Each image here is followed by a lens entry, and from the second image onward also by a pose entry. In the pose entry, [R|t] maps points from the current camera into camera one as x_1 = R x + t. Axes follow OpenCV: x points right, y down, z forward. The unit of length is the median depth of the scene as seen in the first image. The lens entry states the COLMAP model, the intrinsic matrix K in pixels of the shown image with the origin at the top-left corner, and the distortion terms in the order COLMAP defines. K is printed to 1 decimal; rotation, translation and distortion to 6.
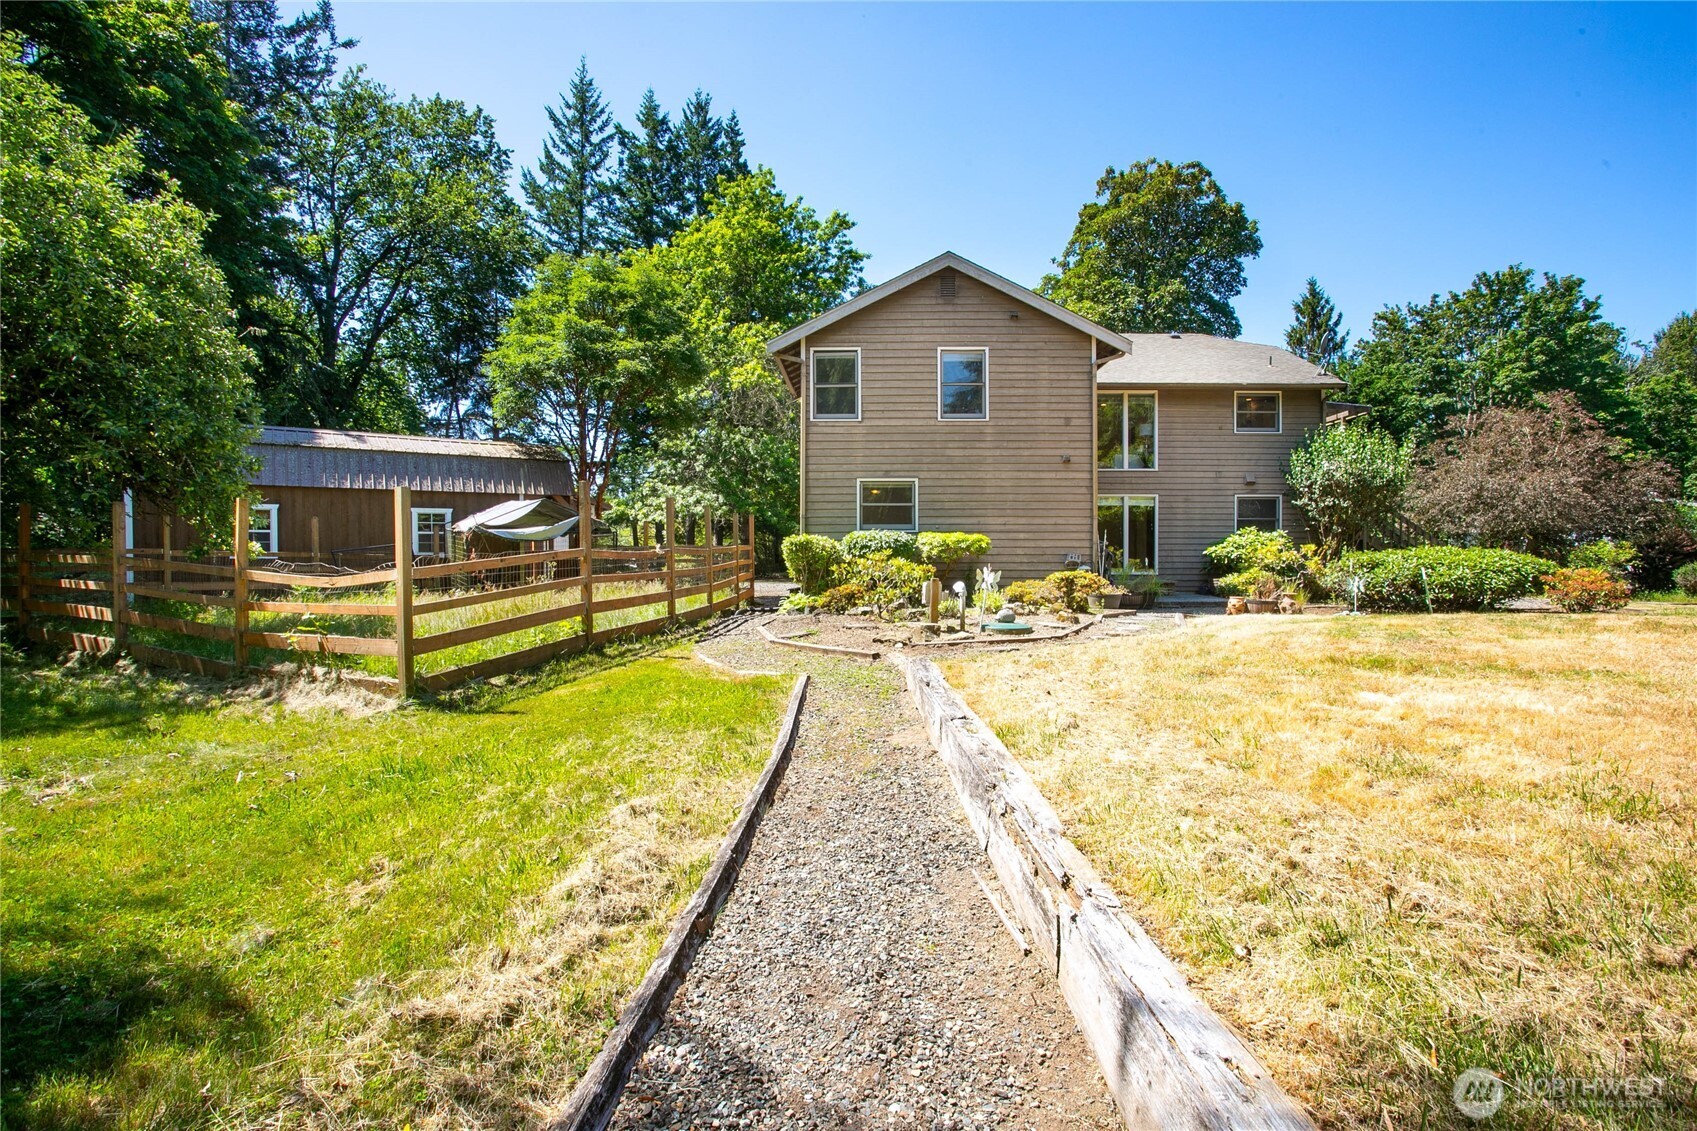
lens RADIAL K [[843.1, 0, 848.1], [0, 843.1, 564.2], [0, 0, 1]] dist [-0.032499, -0.000179]
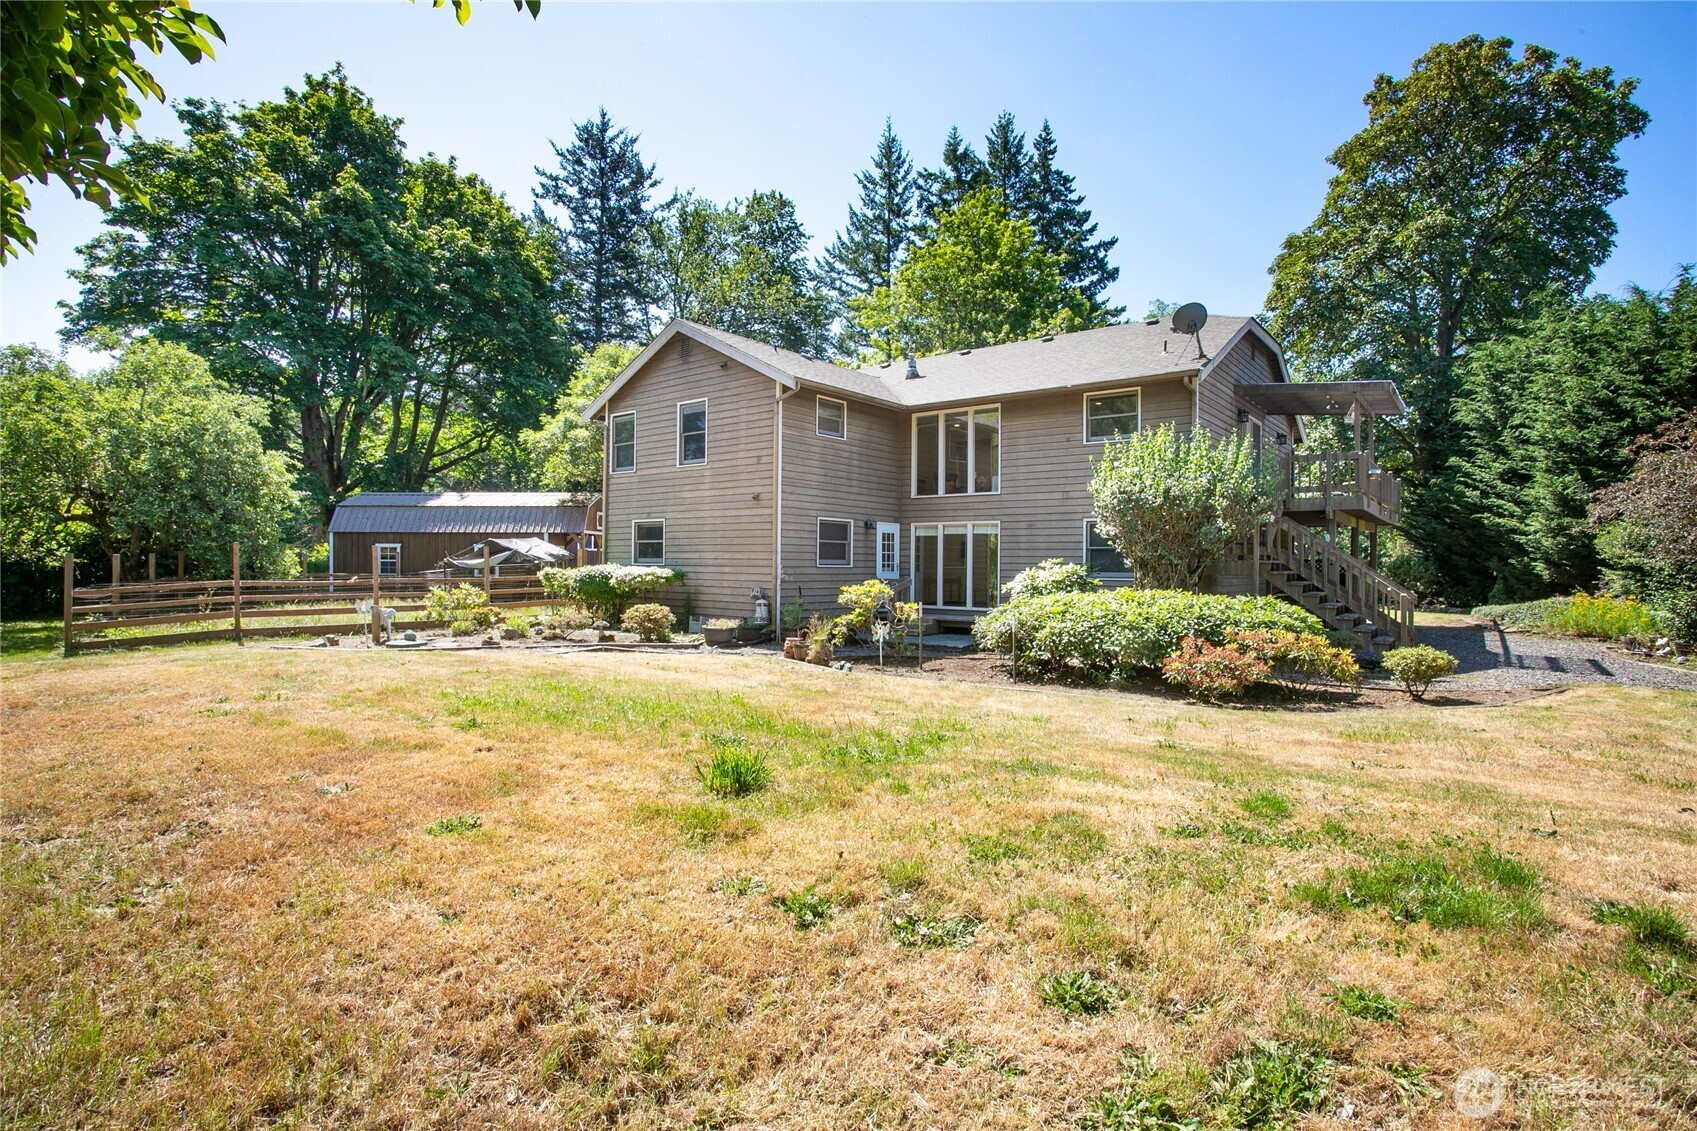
lens RADIAL K [[863.9, 0, 847.6], [0, 863.9, 561.2], [0, 0, 1]] dist [-0.006093, -0.000075]
pose [[0.806928, 0.001645, -0.590647, 0.777412], [-0.012904, 0.999807, -0.014846, -0.023904], [0.590509, 0.019601, 0.806793, 0.165470]]
